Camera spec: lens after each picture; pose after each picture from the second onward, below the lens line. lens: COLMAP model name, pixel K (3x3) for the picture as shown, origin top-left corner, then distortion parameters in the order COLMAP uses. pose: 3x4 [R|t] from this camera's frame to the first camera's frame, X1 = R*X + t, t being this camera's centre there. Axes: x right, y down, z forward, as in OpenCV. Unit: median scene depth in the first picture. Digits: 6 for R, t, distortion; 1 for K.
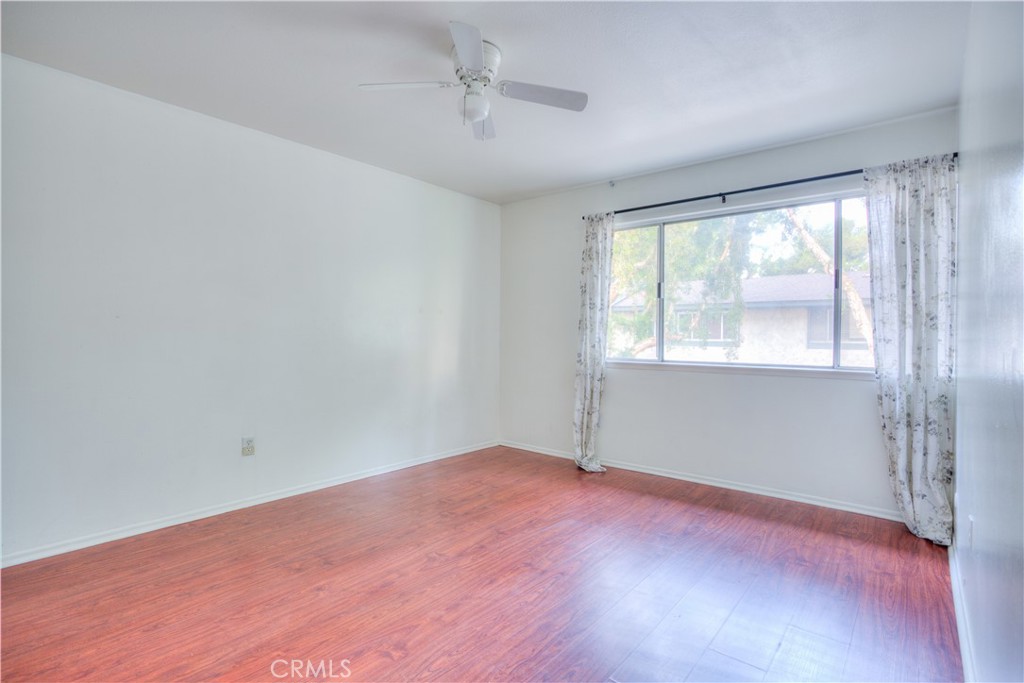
lens RADIAL K [[499.1, 0, 509.0], [0, 499.1, 339.9], [0, 0, 1]] dist [-0.016732, 0.006983]
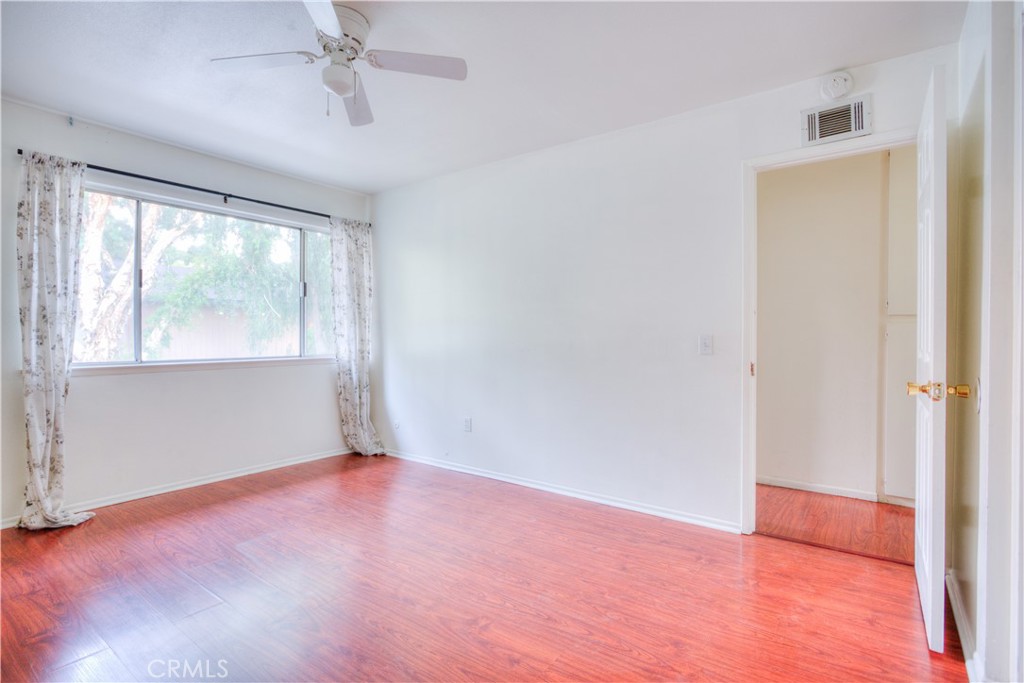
lens RADIAL K [[499.1, 0, 509.0], [0, 499.1, 339.9], [0, 0, 1]] dist [-0.016732, 0.006983]
pose [[-0.051710, -0.019719, 0.998467, -0.789980], [0.003707, 0.999794, 0.019937, -0.013691], [-0.998655, 0.004732, -0.051626, 0.590811]]
